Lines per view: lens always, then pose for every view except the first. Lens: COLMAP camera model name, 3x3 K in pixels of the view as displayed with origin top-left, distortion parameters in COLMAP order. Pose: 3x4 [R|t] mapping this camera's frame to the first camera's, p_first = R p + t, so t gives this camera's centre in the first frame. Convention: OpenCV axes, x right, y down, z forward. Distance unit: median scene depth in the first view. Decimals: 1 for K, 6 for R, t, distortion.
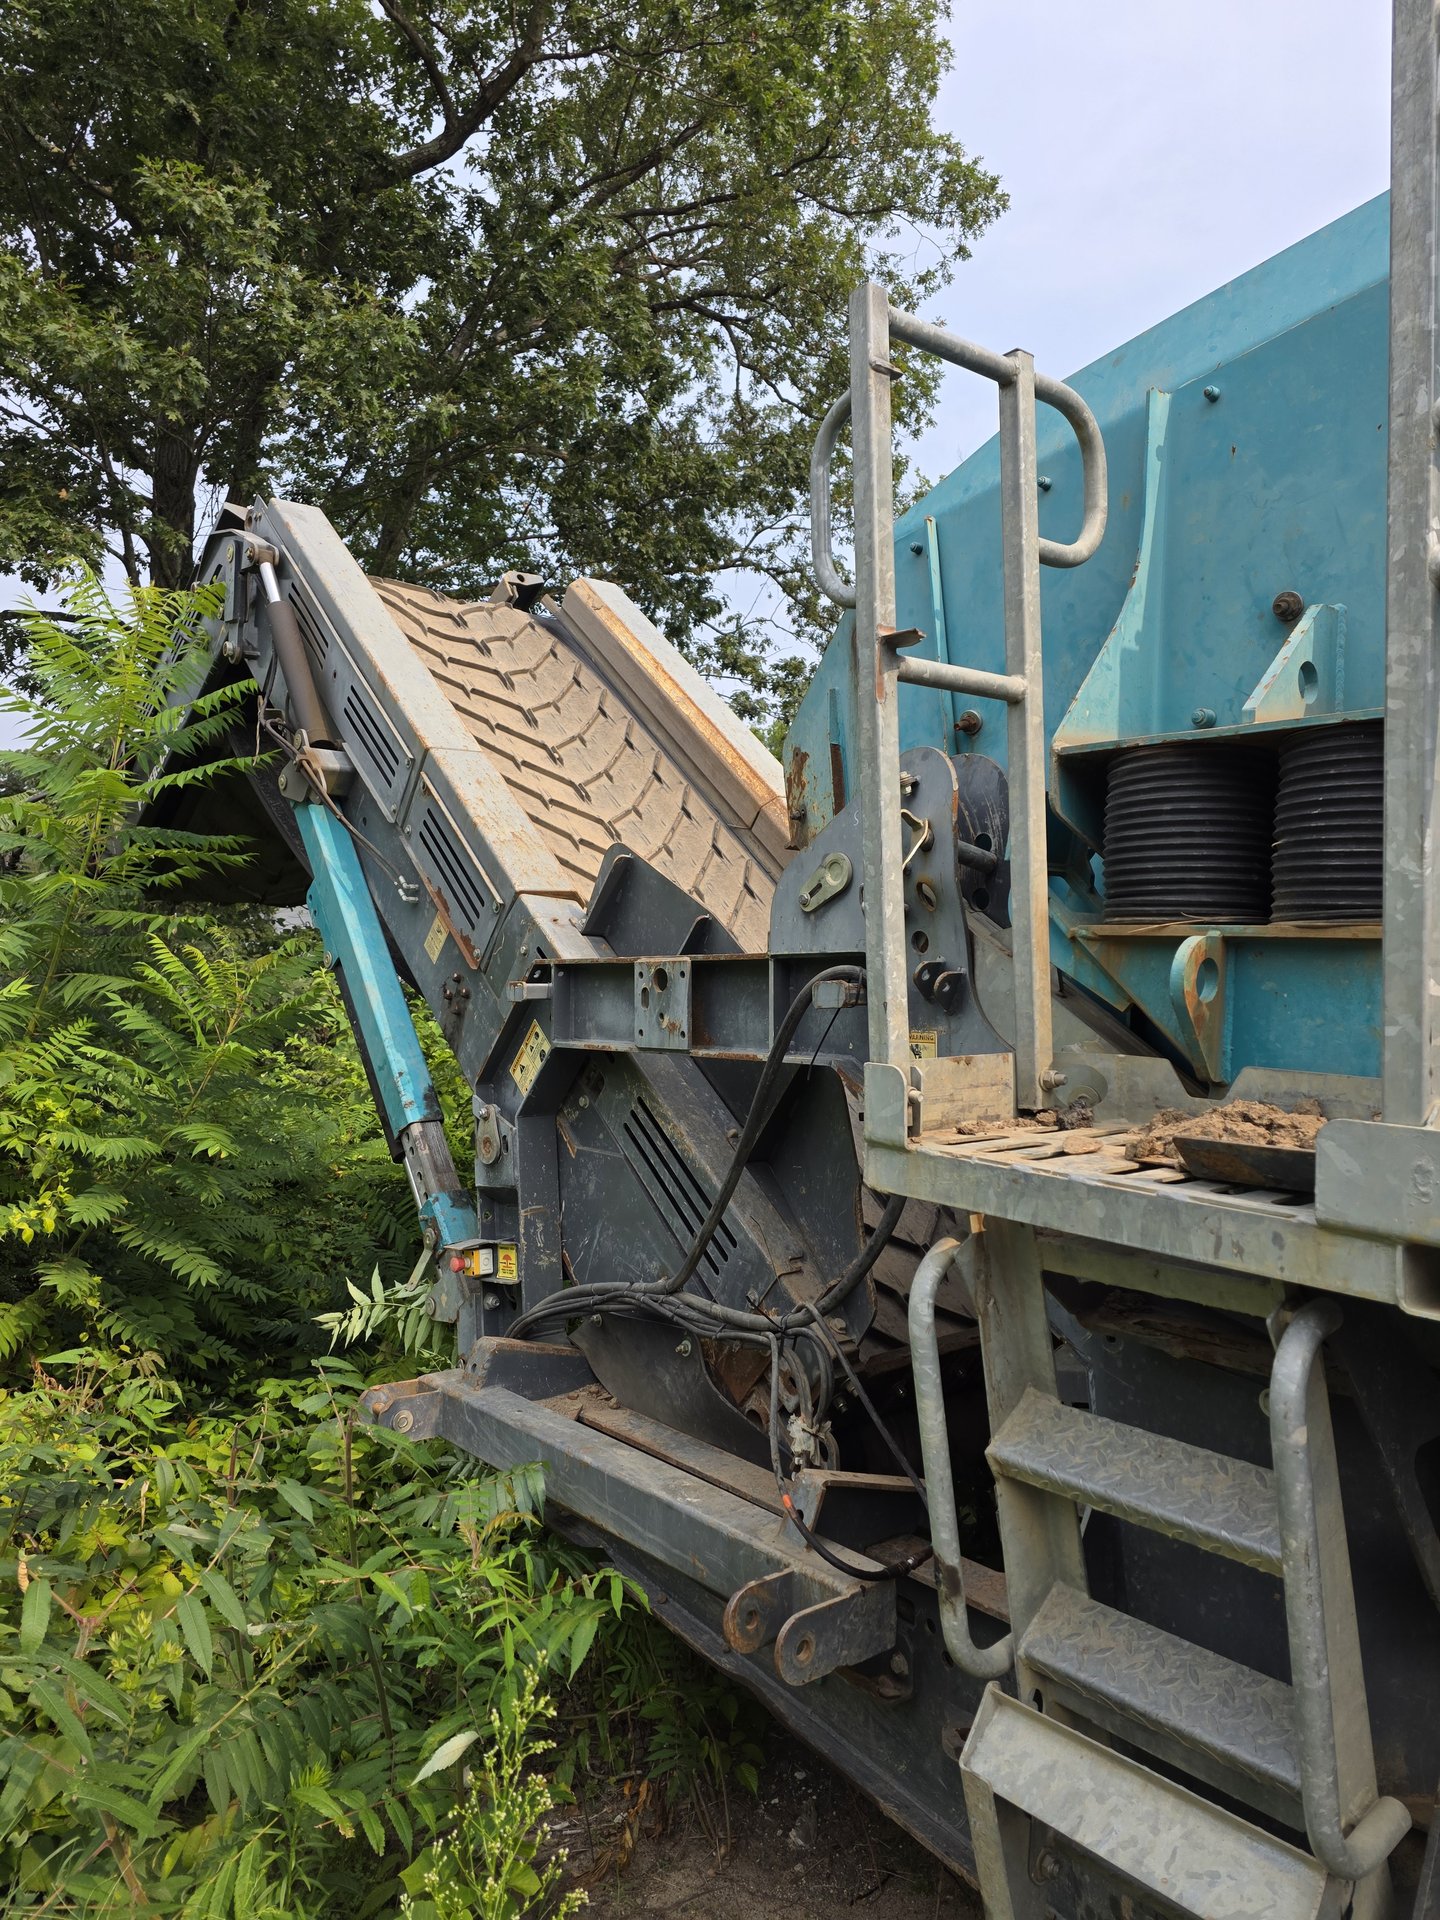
lens RADIAL K [[1294.0, 0, 711.9], [0, 1294.0, 956.6], [0, 0, 1]] dist [0.046199, -0.042747]
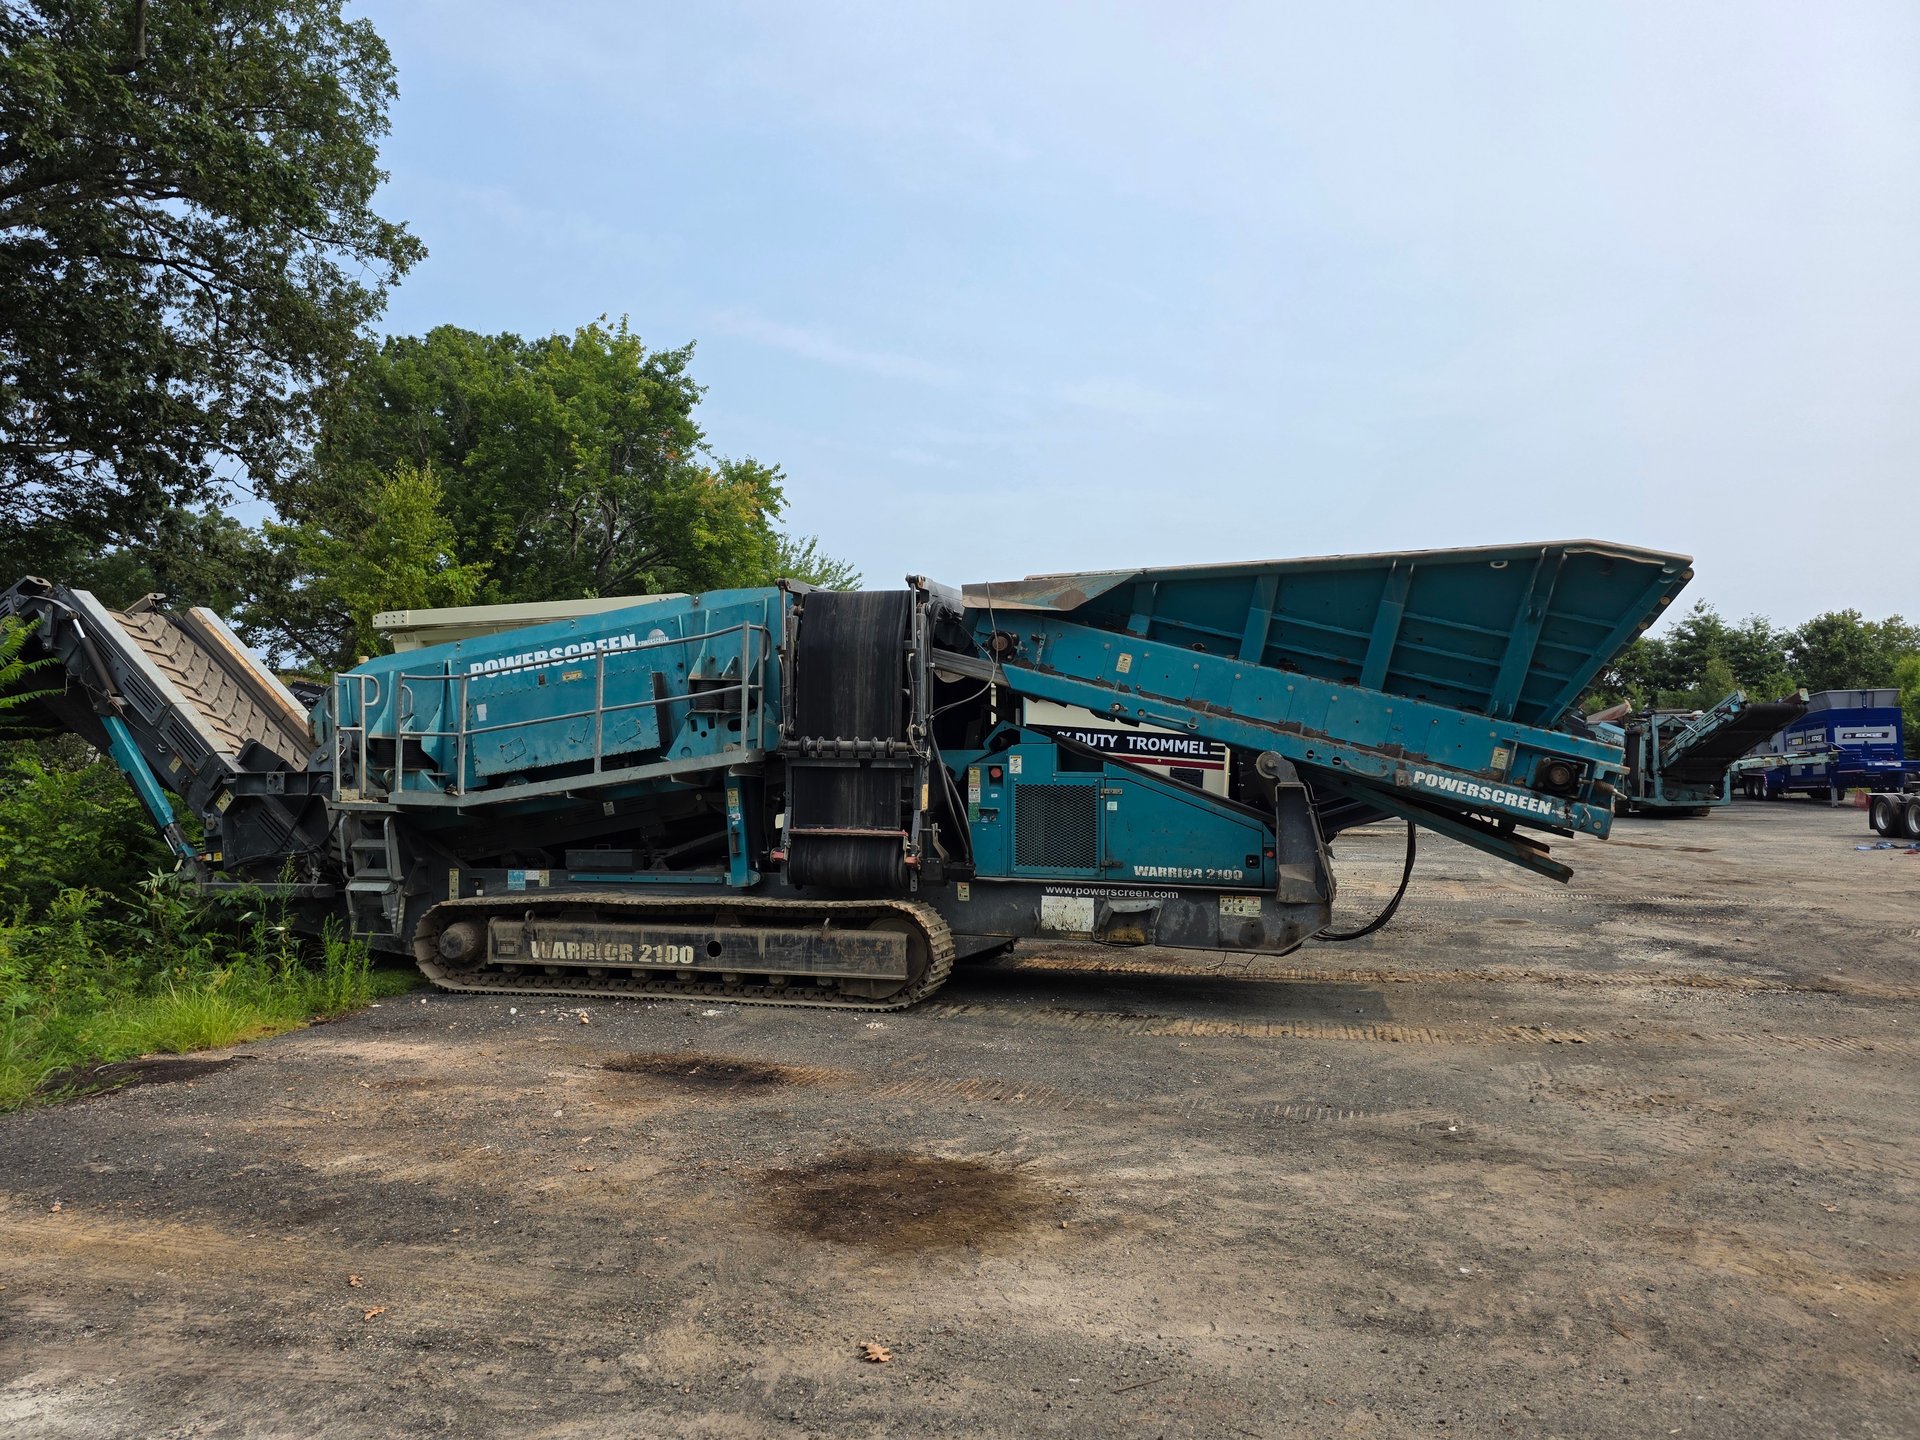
lens RADIAL K [[1294.0, 0, 947.1], [0, 1294.0, 700.8], [0, 0, 1]] dist [0.046199, -0.042747]
pose [[0.839036, 0.017957, 0.543780, -0.436536], [-0.001270, 0.999517, -0.031048, -0.085360], [-0.544075, 0.025360, 0.838653, -3.129110]]
